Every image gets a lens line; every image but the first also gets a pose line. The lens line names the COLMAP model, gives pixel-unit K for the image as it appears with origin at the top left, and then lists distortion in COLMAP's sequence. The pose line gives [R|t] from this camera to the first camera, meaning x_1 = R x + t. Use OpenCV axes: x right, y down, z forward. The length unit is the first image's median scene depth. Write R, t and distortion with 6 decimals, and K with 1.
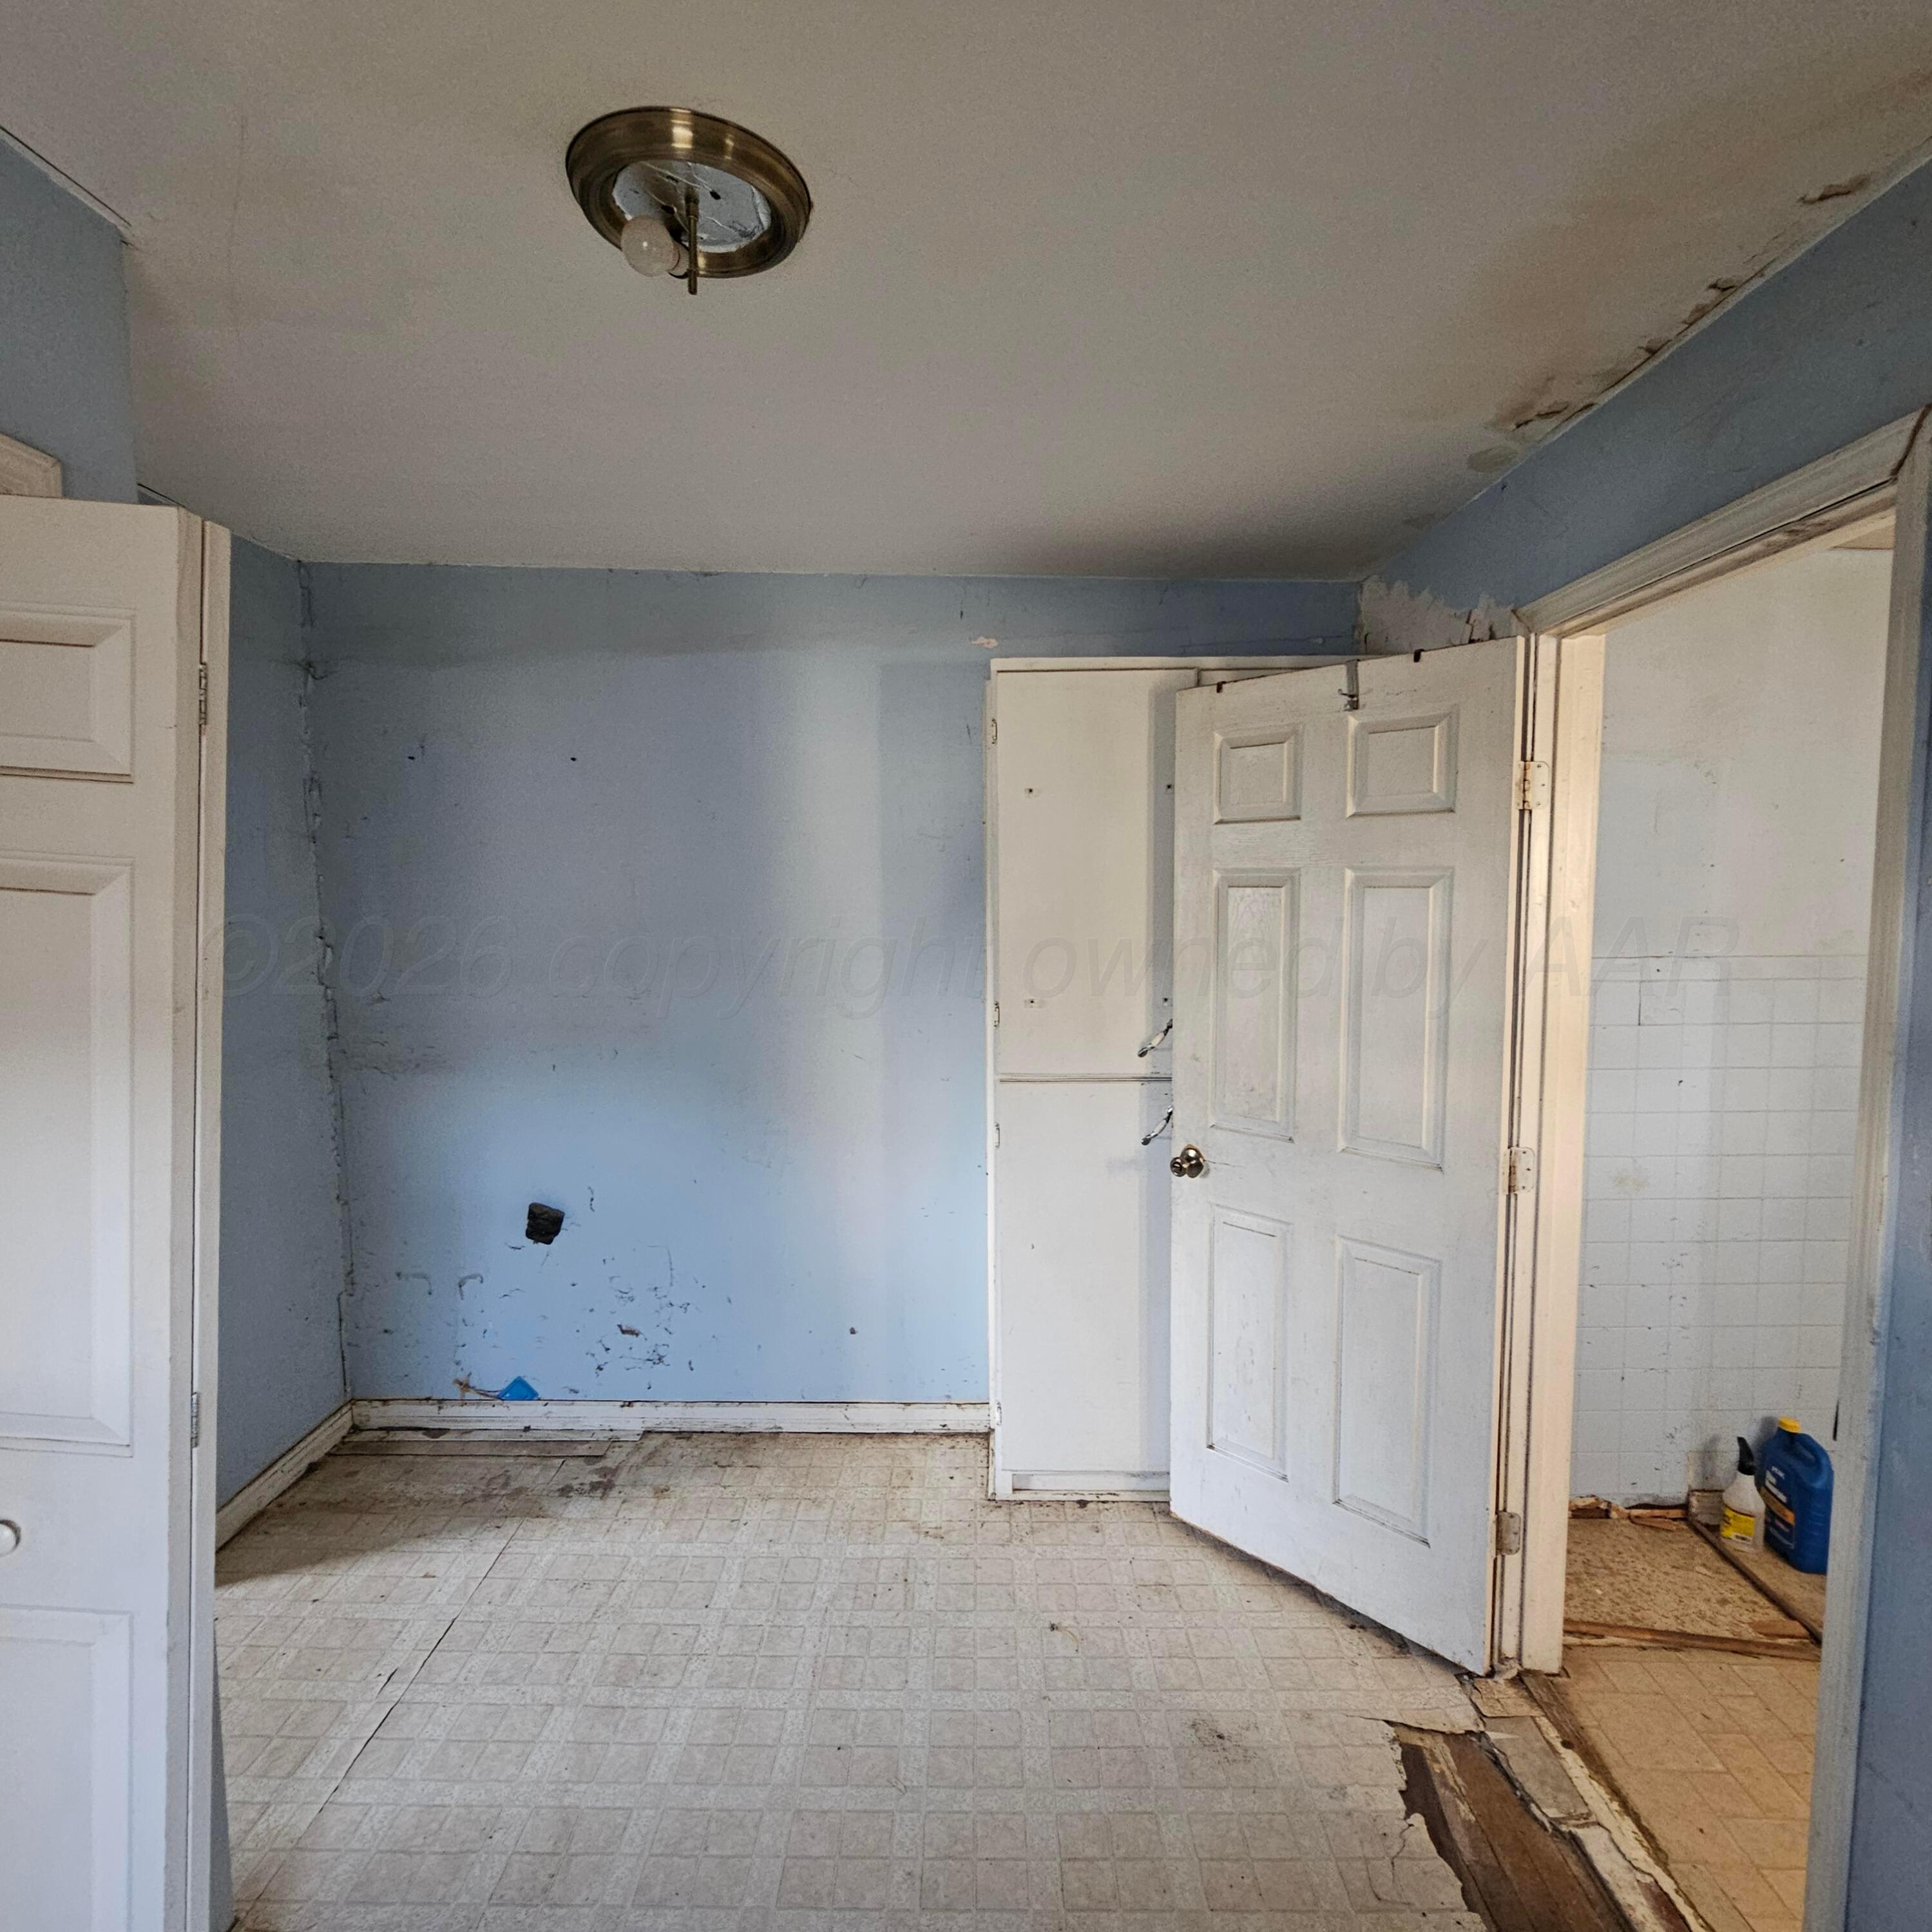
lens RADIAL K [[1063.5, 0, 967.8], [0, 1063.5, 967.9], [0, 0, 1]] dist [0.003845, 0.003208]
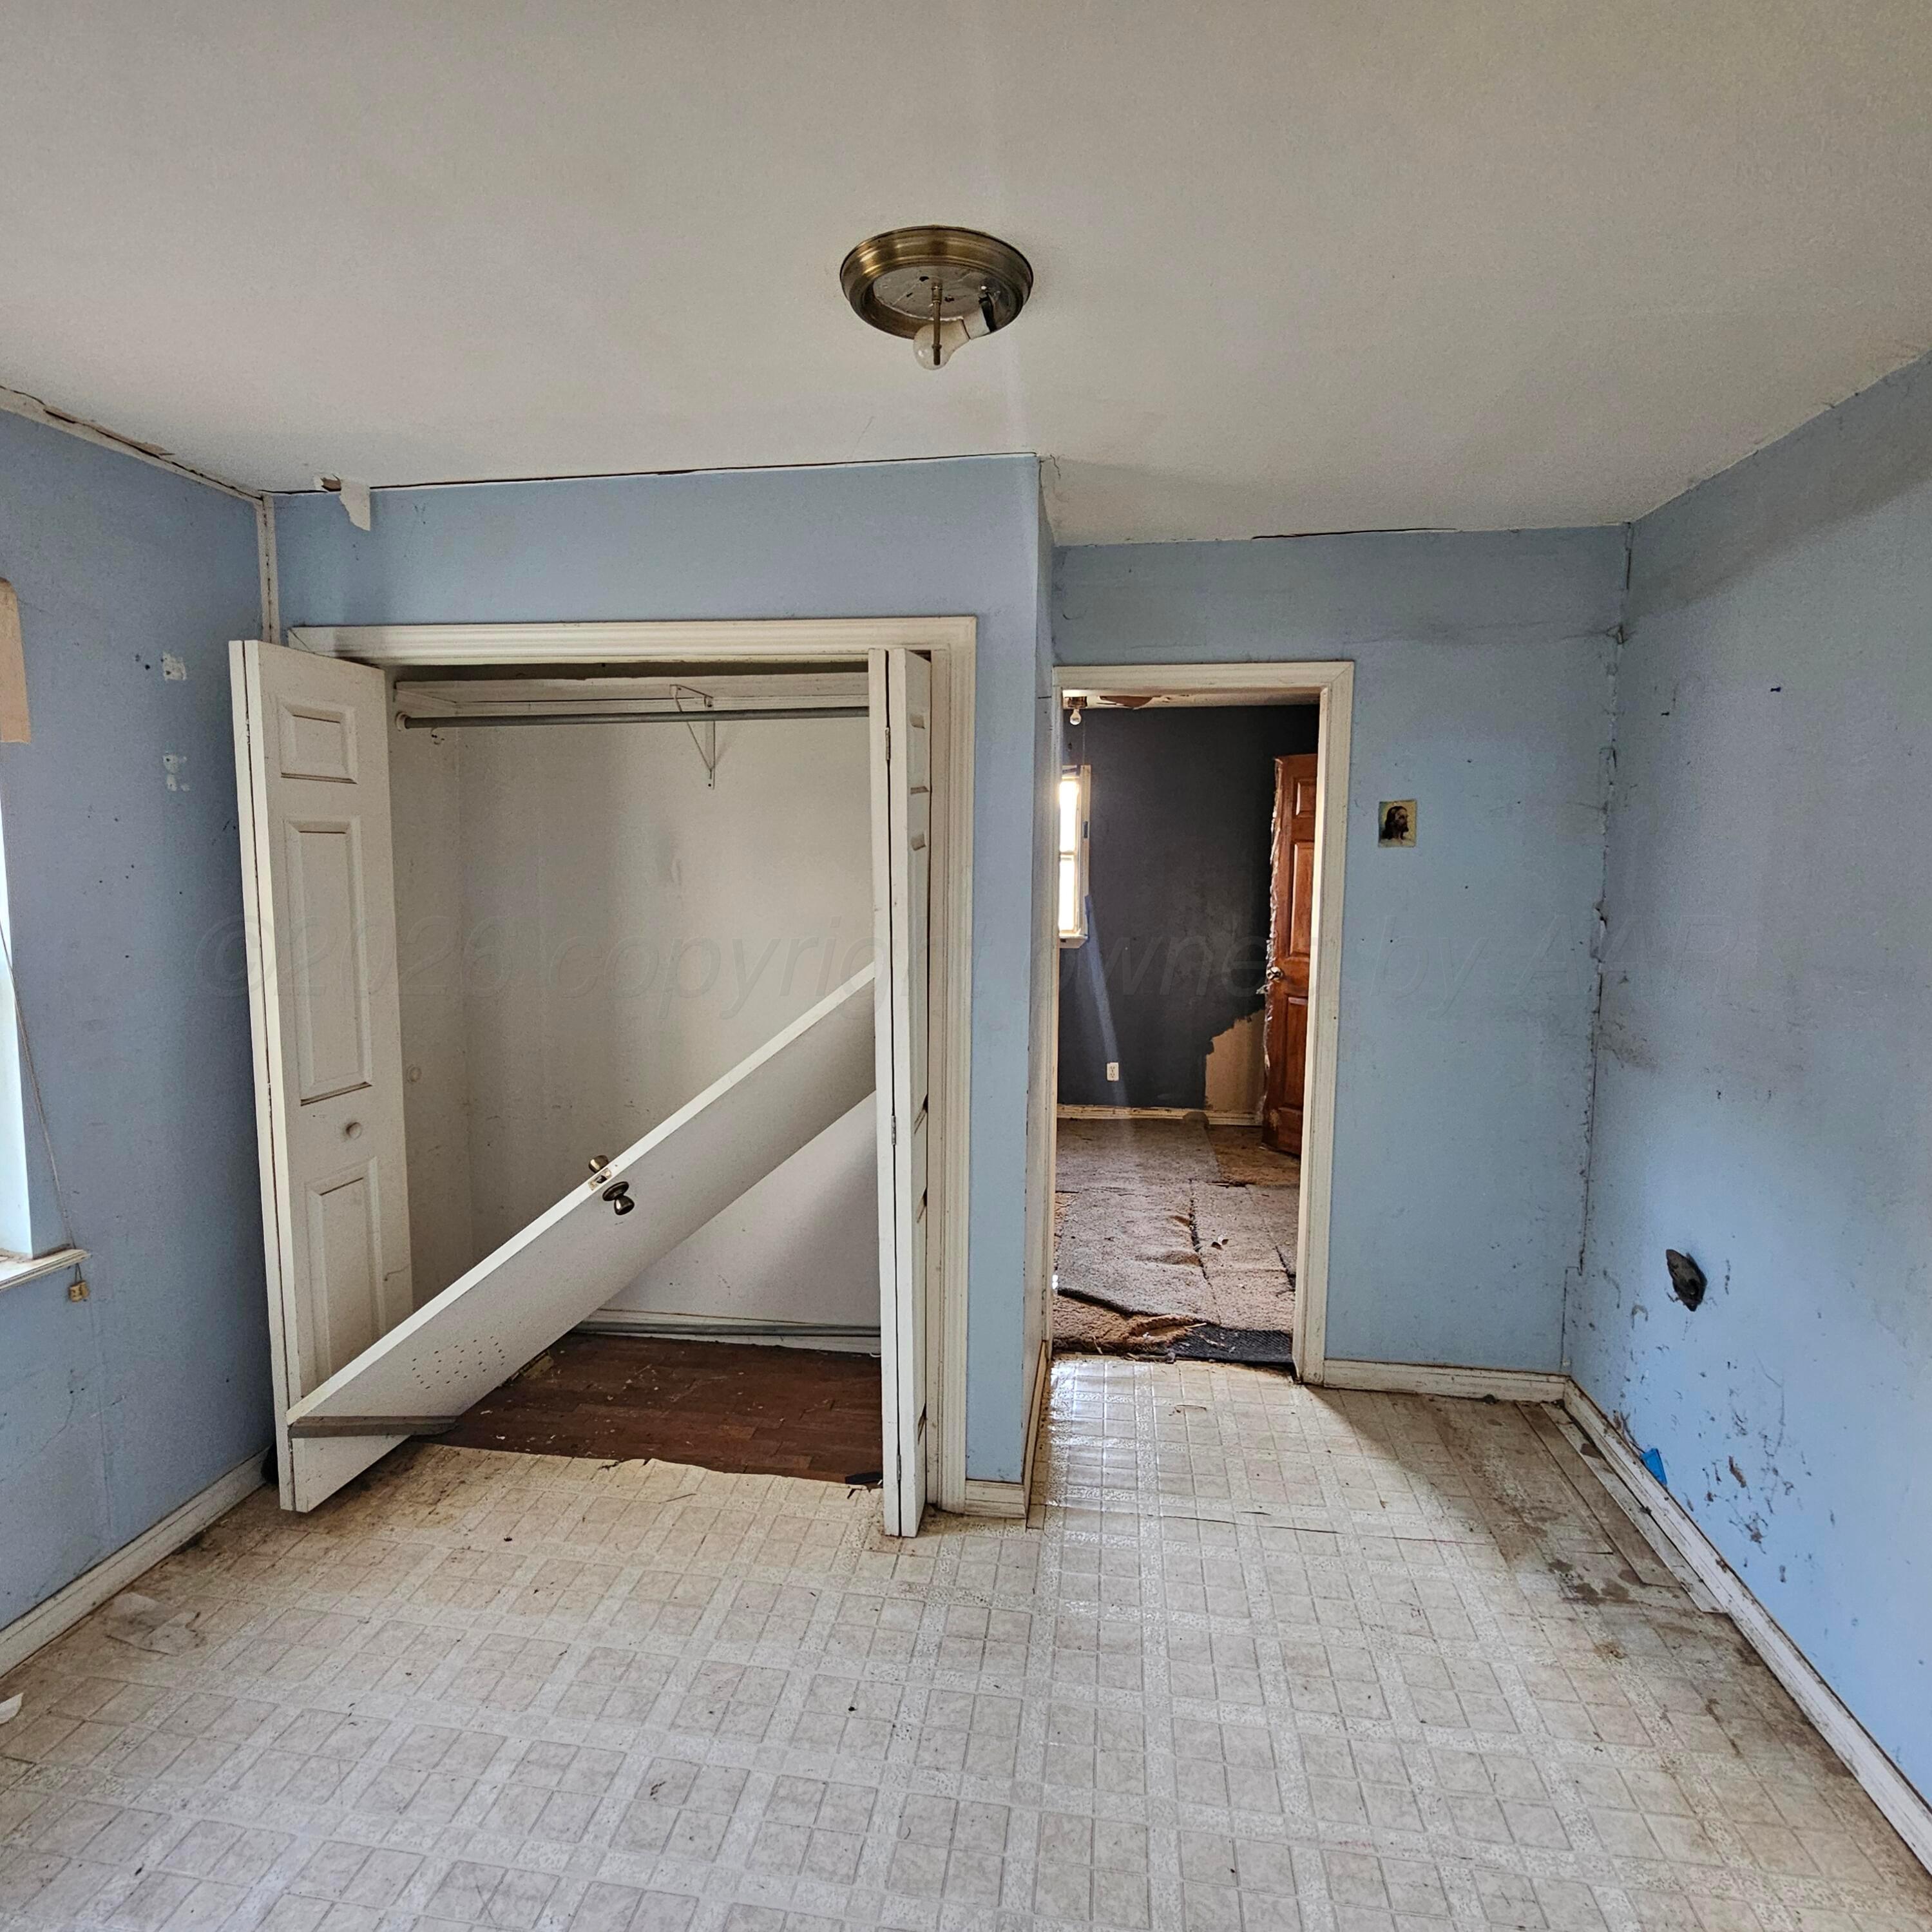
lens RADIAL K [[1063.5, 0, 967.3], [0, 1063.5, 962.2], [0, 0, 1]] dist [0.003845, 0.003208]
pose [[-0.120650, 0.111502, -0.986413, 0.451317], [-0.094024, 0.987921, 0.123173, -0.047527], [0.988232, 0.107607, -0.108709, 0.546489]]
